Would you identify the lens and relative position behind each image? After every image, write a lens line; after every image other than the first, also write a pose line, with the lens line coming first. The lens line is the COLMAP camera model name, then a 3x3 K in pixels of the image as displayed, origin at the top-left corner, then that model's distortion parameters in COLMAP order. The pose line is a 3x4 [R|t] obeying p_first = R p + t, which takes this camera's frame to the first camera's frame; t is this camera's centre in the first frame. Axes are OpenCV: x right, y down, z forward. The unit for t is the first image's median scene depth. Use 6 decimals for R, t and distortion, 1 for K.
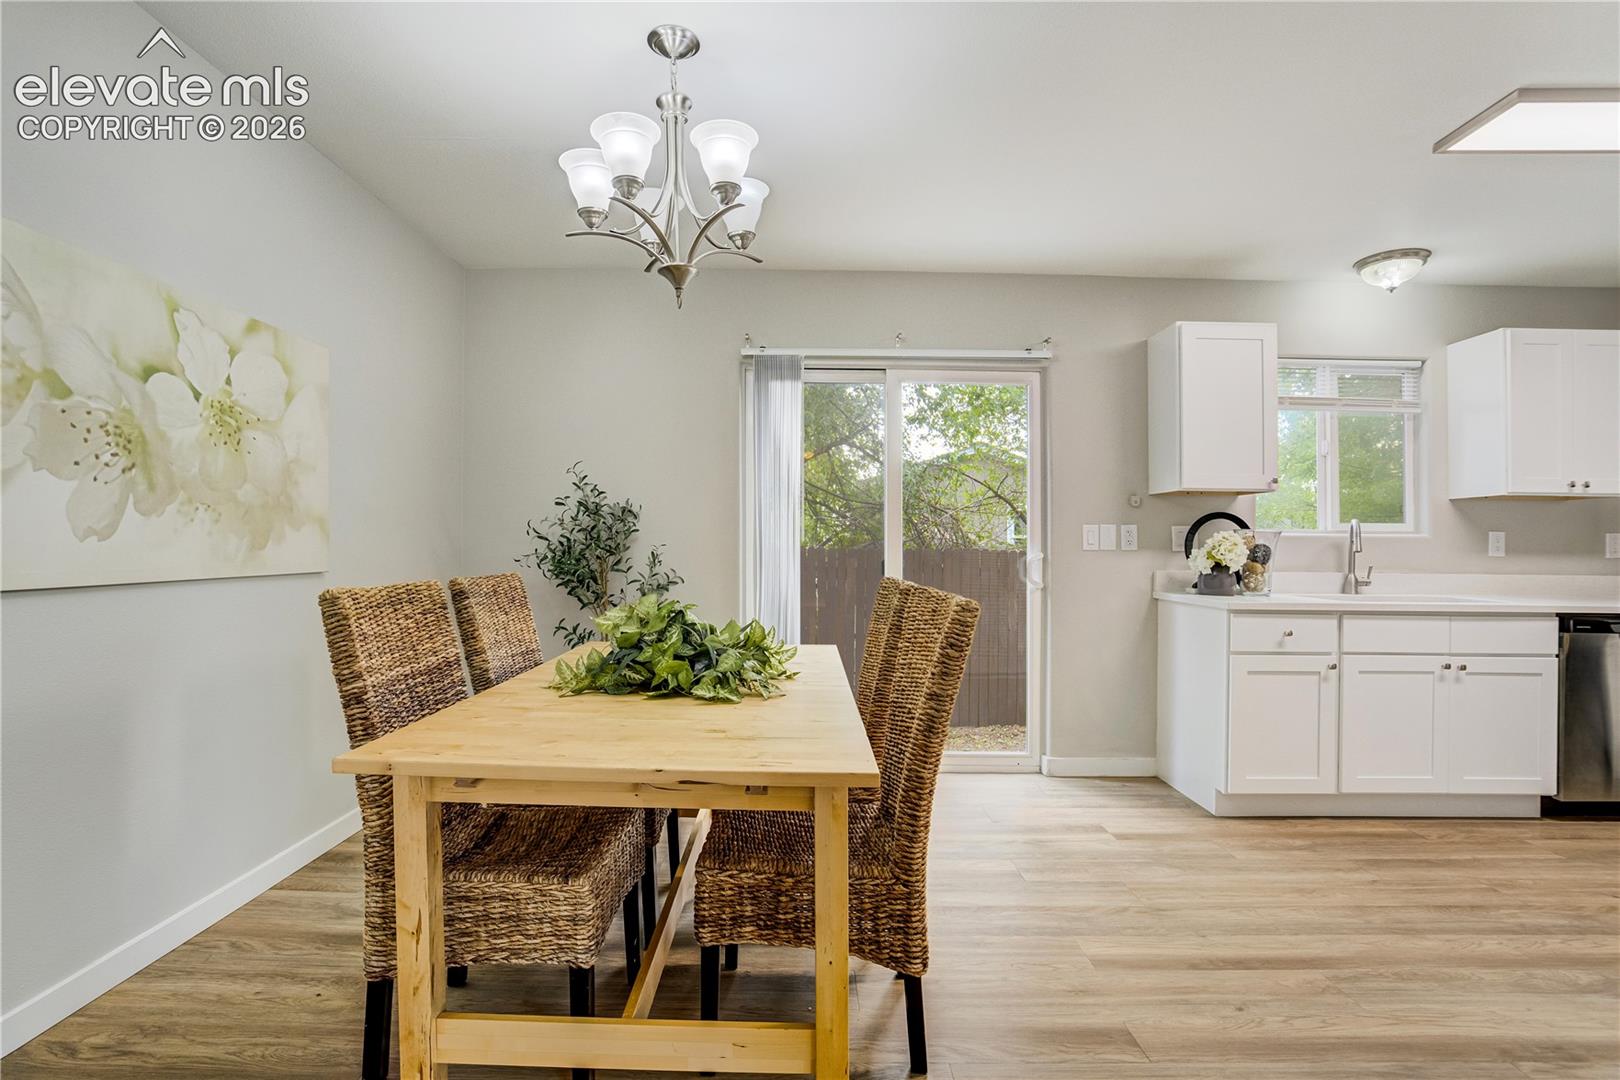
lens RADIAL K [[766.6, 0, 815.2], [0, 766.6, 554.9], [0, 0, 1]] dist [-0.018558, 0.019207]
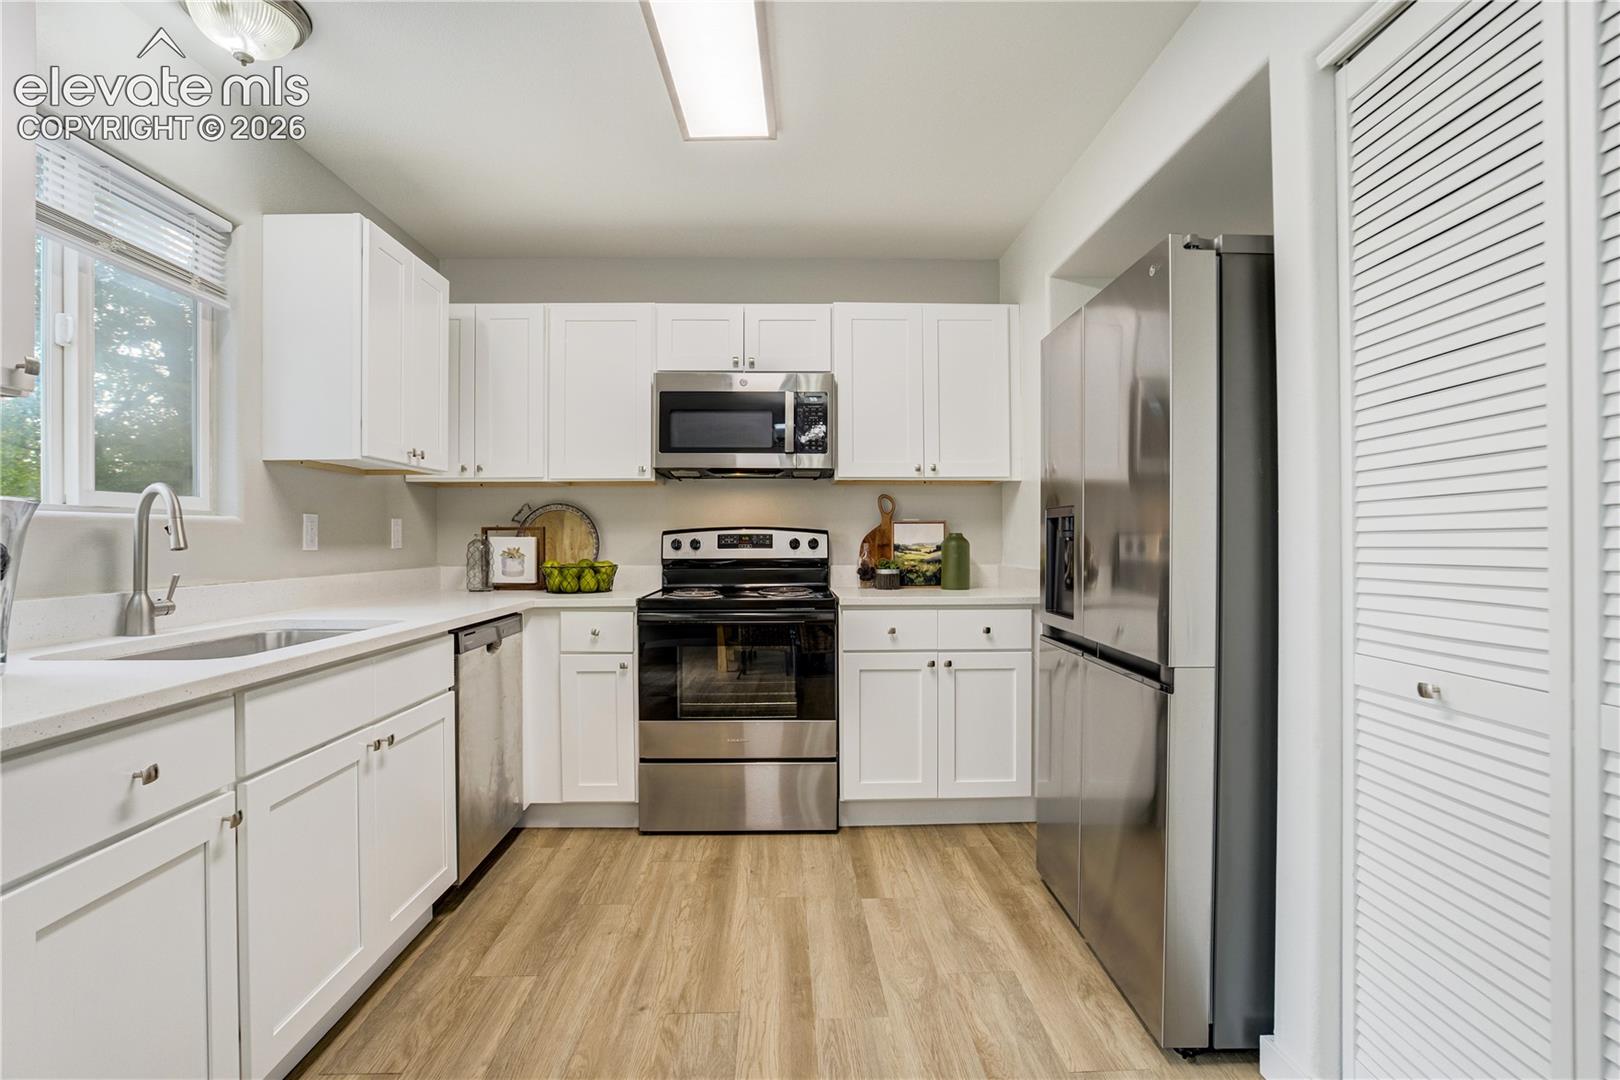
lens RADIAL K [[756.3, 0, 808.1], [0, 756.3, 529.1], [0, 0, 1]] dist [-0.017583, 0.000152]
pose [[-0.032726, 0.003528, 0.999458, 0.208169], [0.007900, 0.999963, -0.003271, -0.011868], [-0.999433, 0.007789, -0.032752, 0.587086]]
